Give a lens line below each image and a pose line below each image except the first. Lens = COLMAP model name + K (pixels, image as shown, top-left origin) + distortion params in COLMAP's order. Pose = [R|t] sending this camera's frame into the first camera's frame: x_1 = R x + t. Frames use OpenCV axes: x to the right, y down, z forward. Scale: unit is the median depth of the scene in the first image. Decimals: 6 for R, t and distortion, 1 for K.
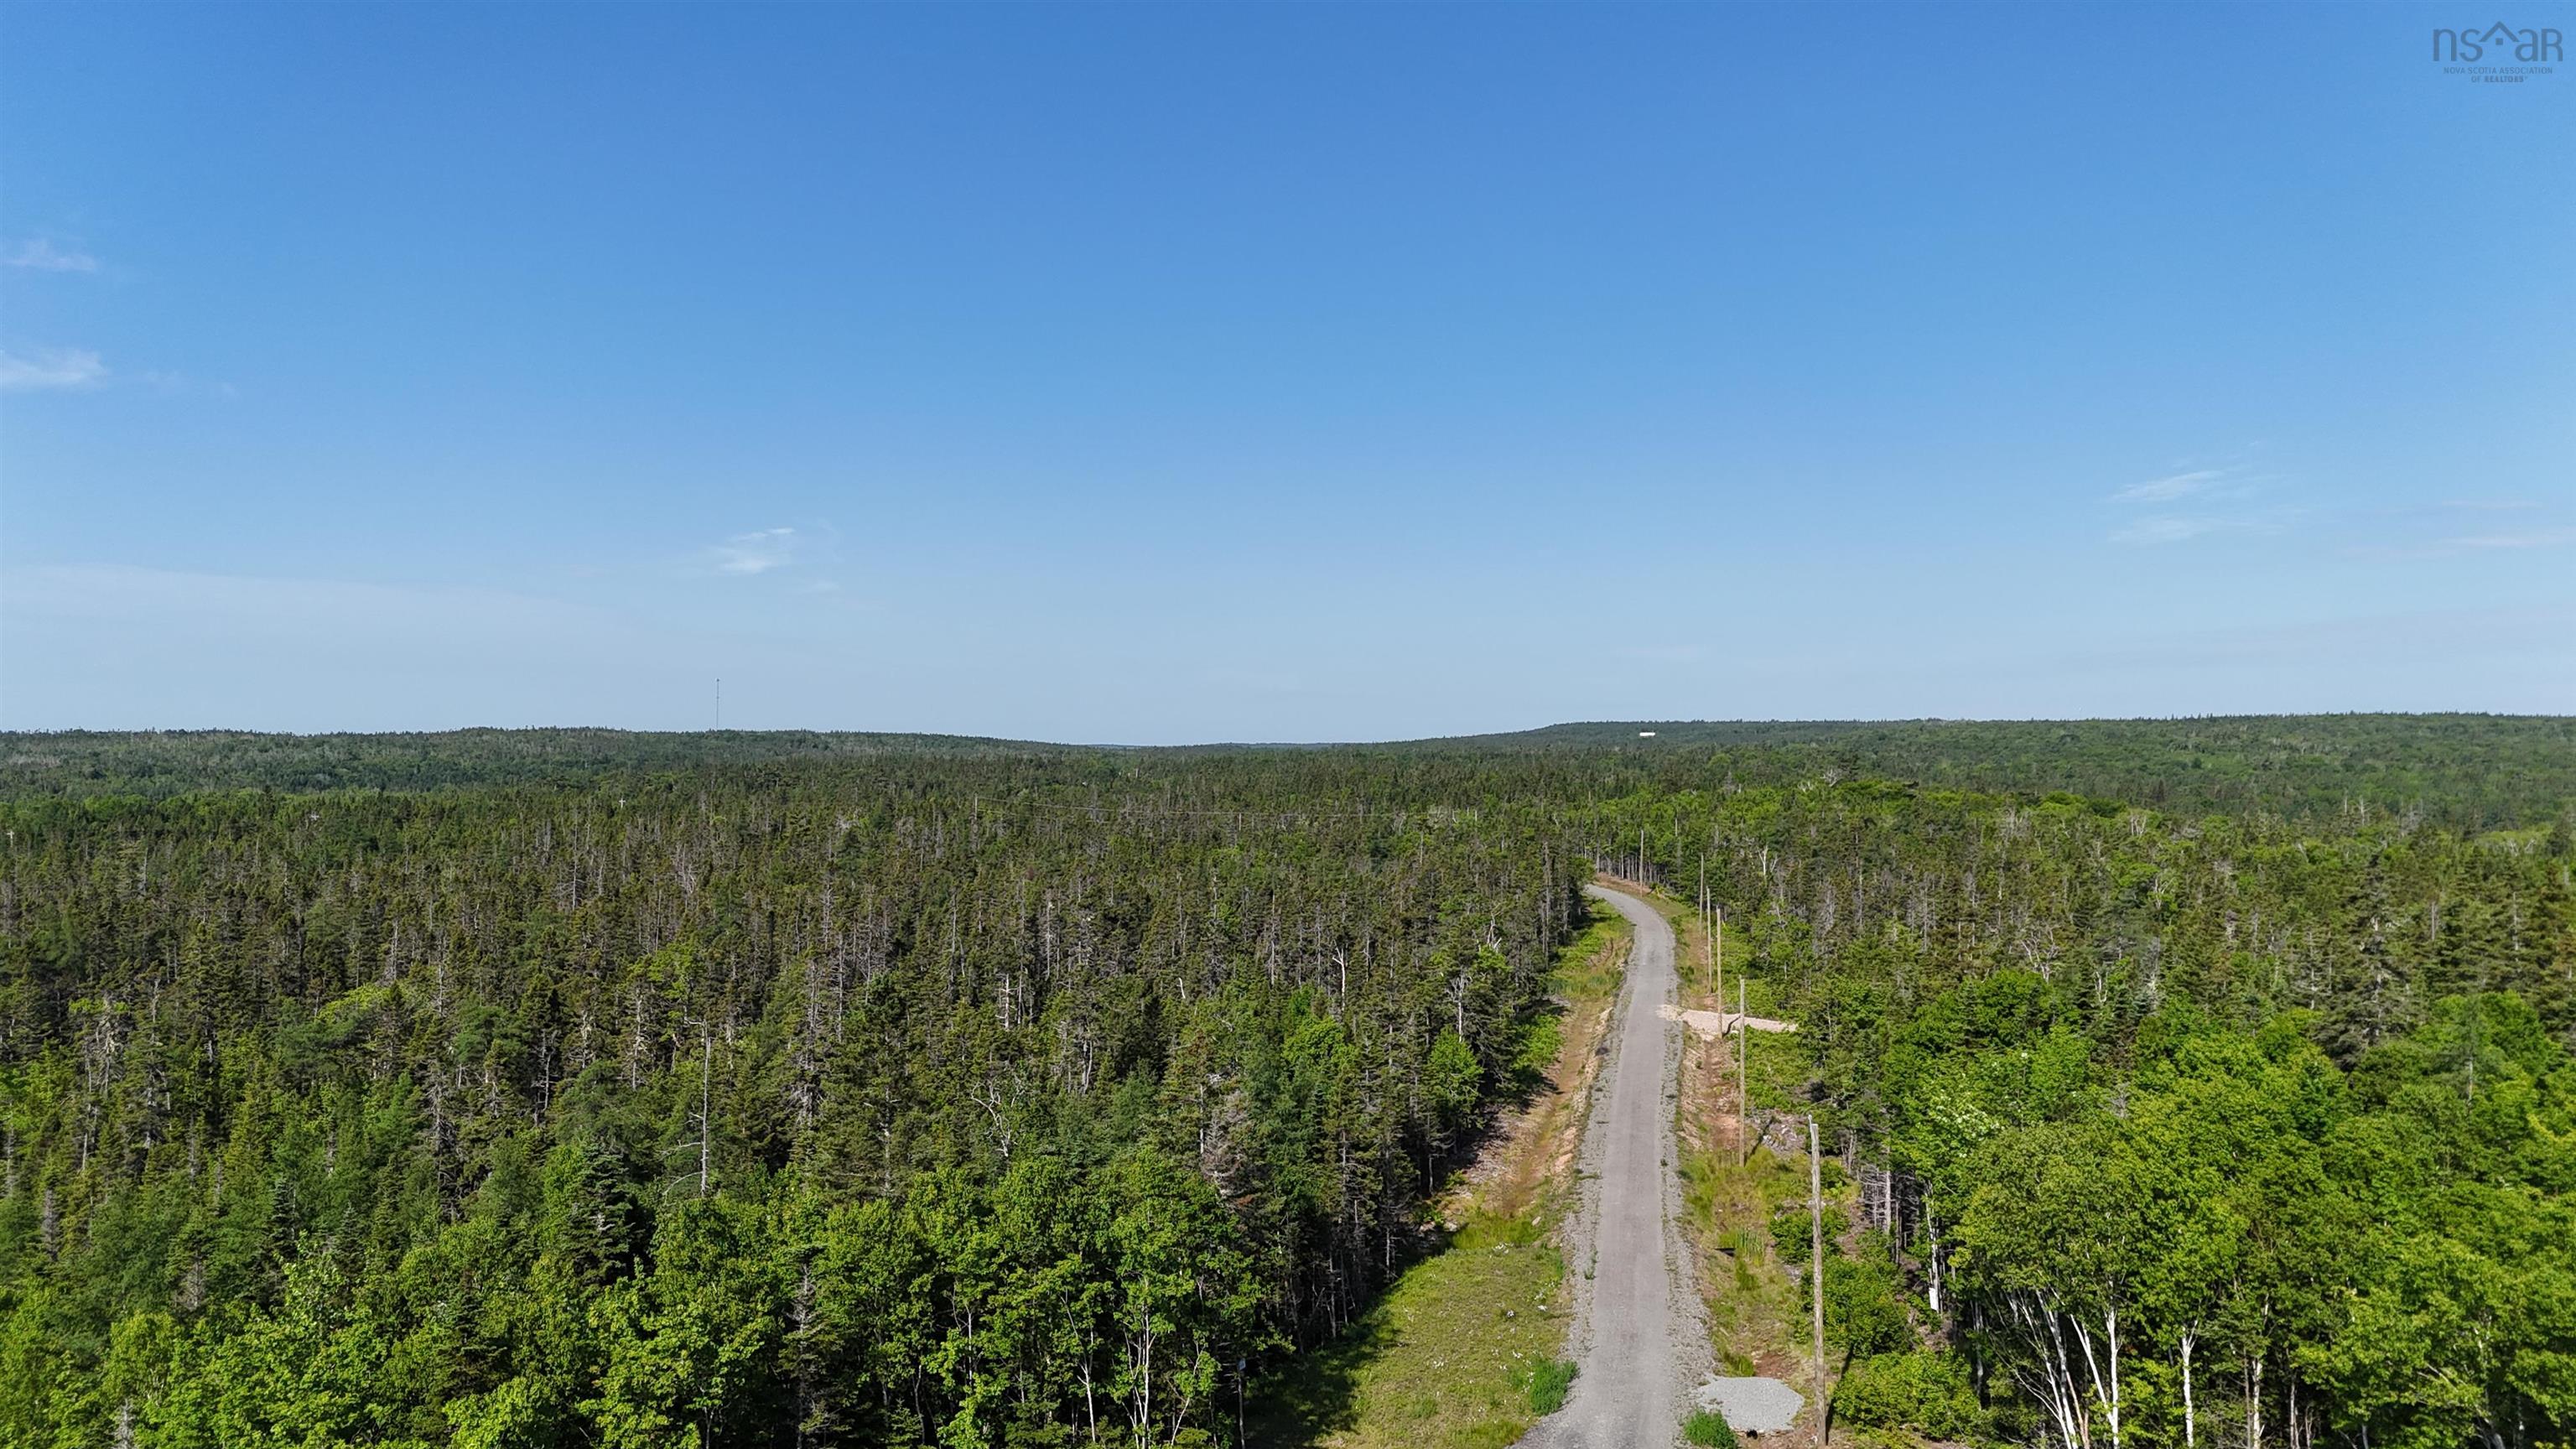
lens RADIAL K [[1890.5, 0, 1278.5], [0, 1890.5, 726.6], [0, 0, 1]] dist [0.099555, -0.106390]
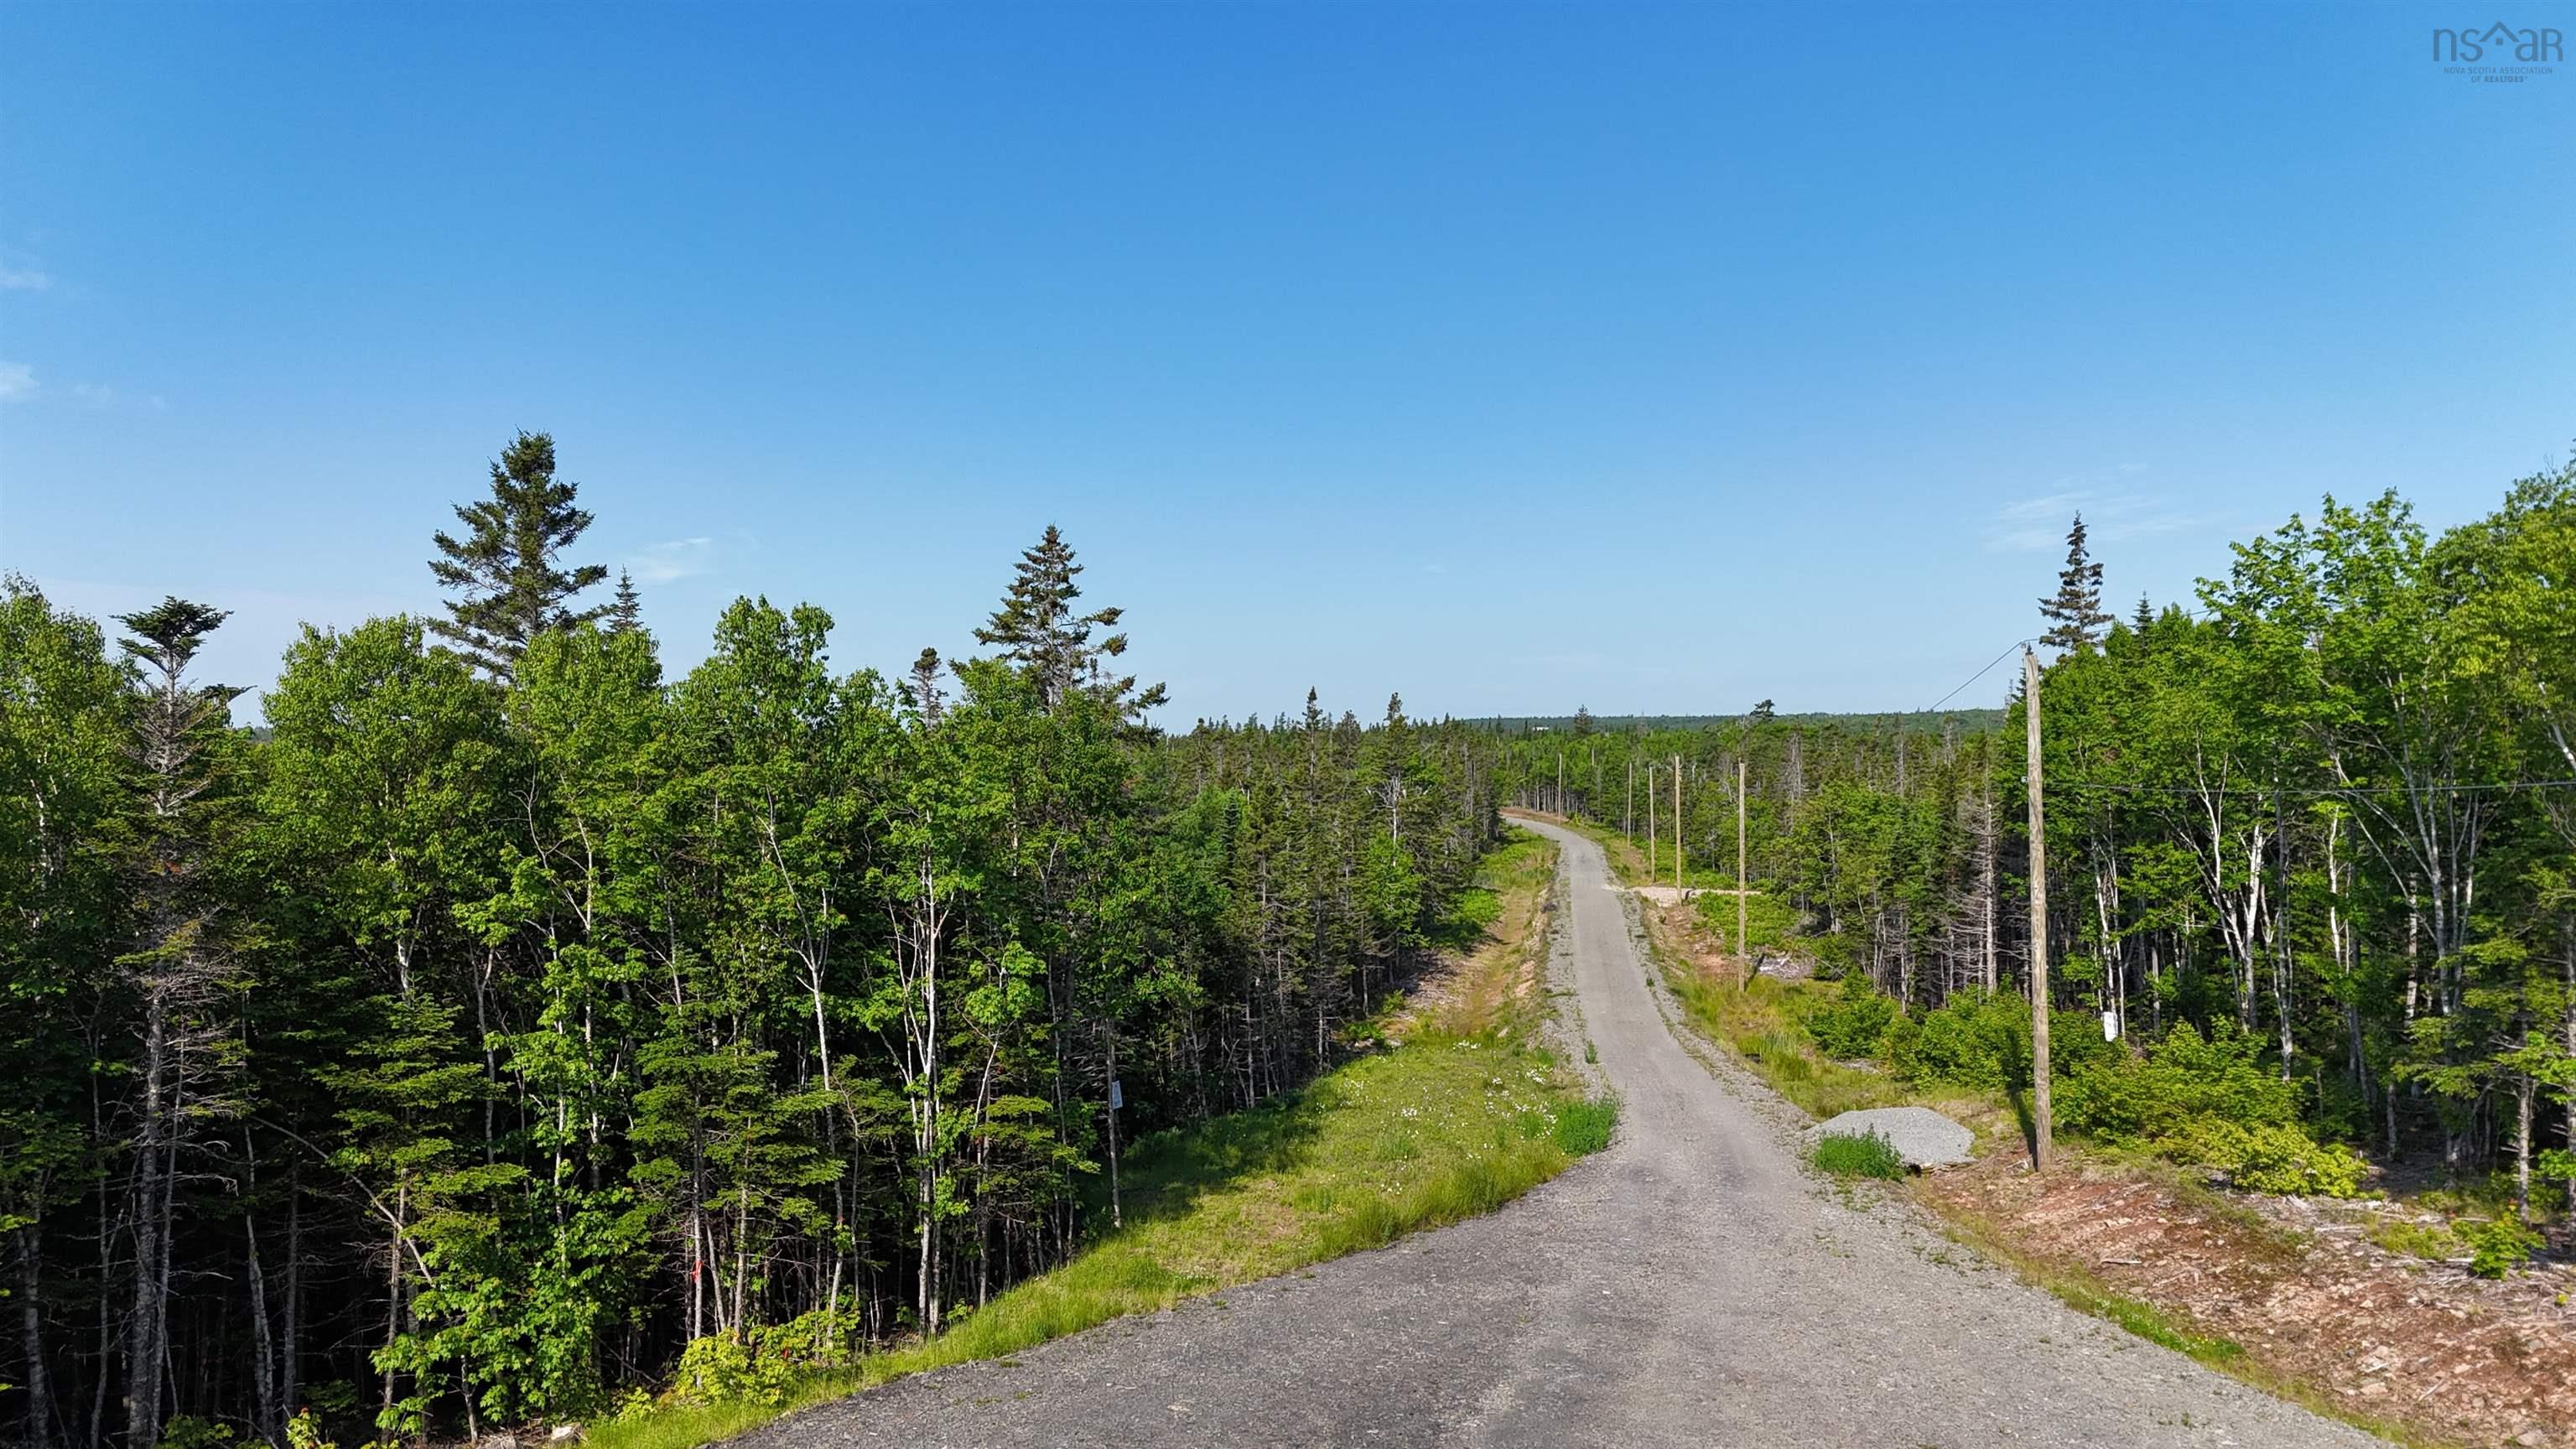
lens RADIAL K [[1890.5, 0, 1278.5], [0, 1890.5, 726.6], [0, 0, 1]] dist [0.099555, -0.106390]
pose [[0.998436, -0.004630, 0.055713, 0.000388], [0.004719, 0.999988, -0.001474, 0.117079], [-0.055705, 0.001735, 0.998446, 0.197426]]
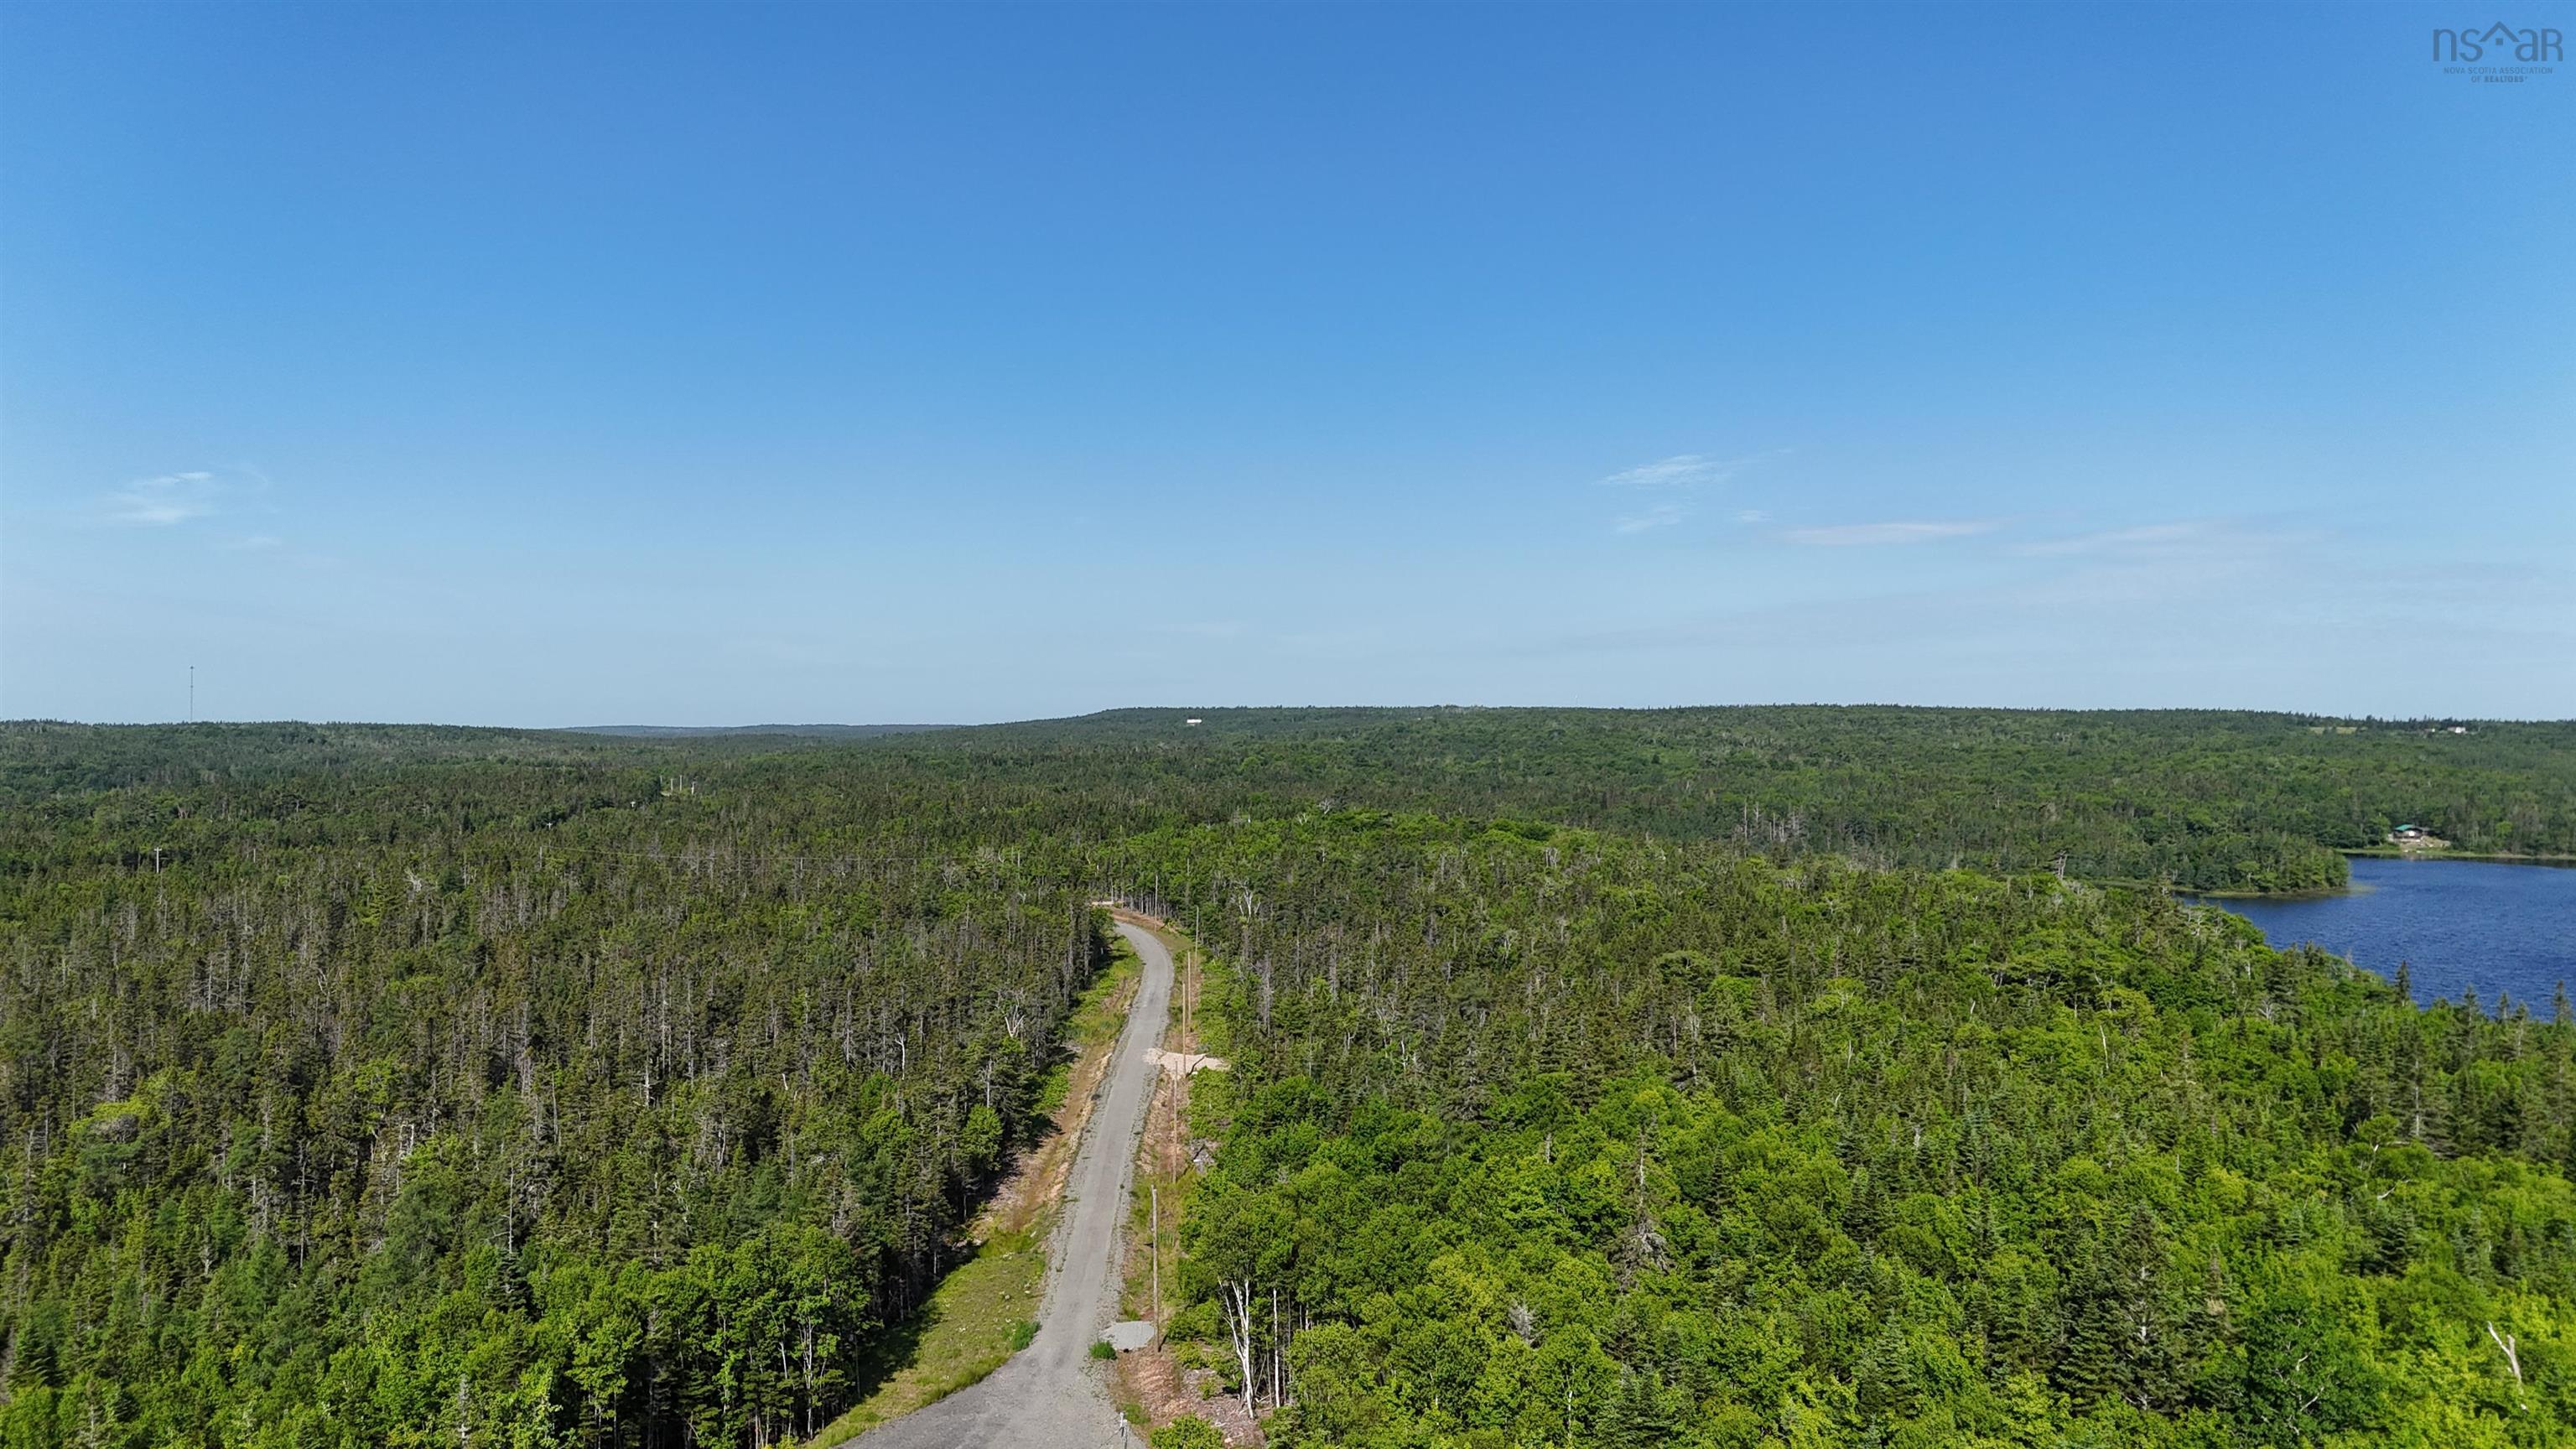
lens RADIAL K [[1890.5, 0, 1278.5], [0, 1890.5, 726.6], [0, 0, 1]] dist [0.099555, -0.106390]
pose [[0.972676, -0.002640, 0.232153, -0.025291], [-0.000265, 0.999922, 0.012482, -0.149716], [-0.232168, -0.012203, 0.972599, -0.474865]]
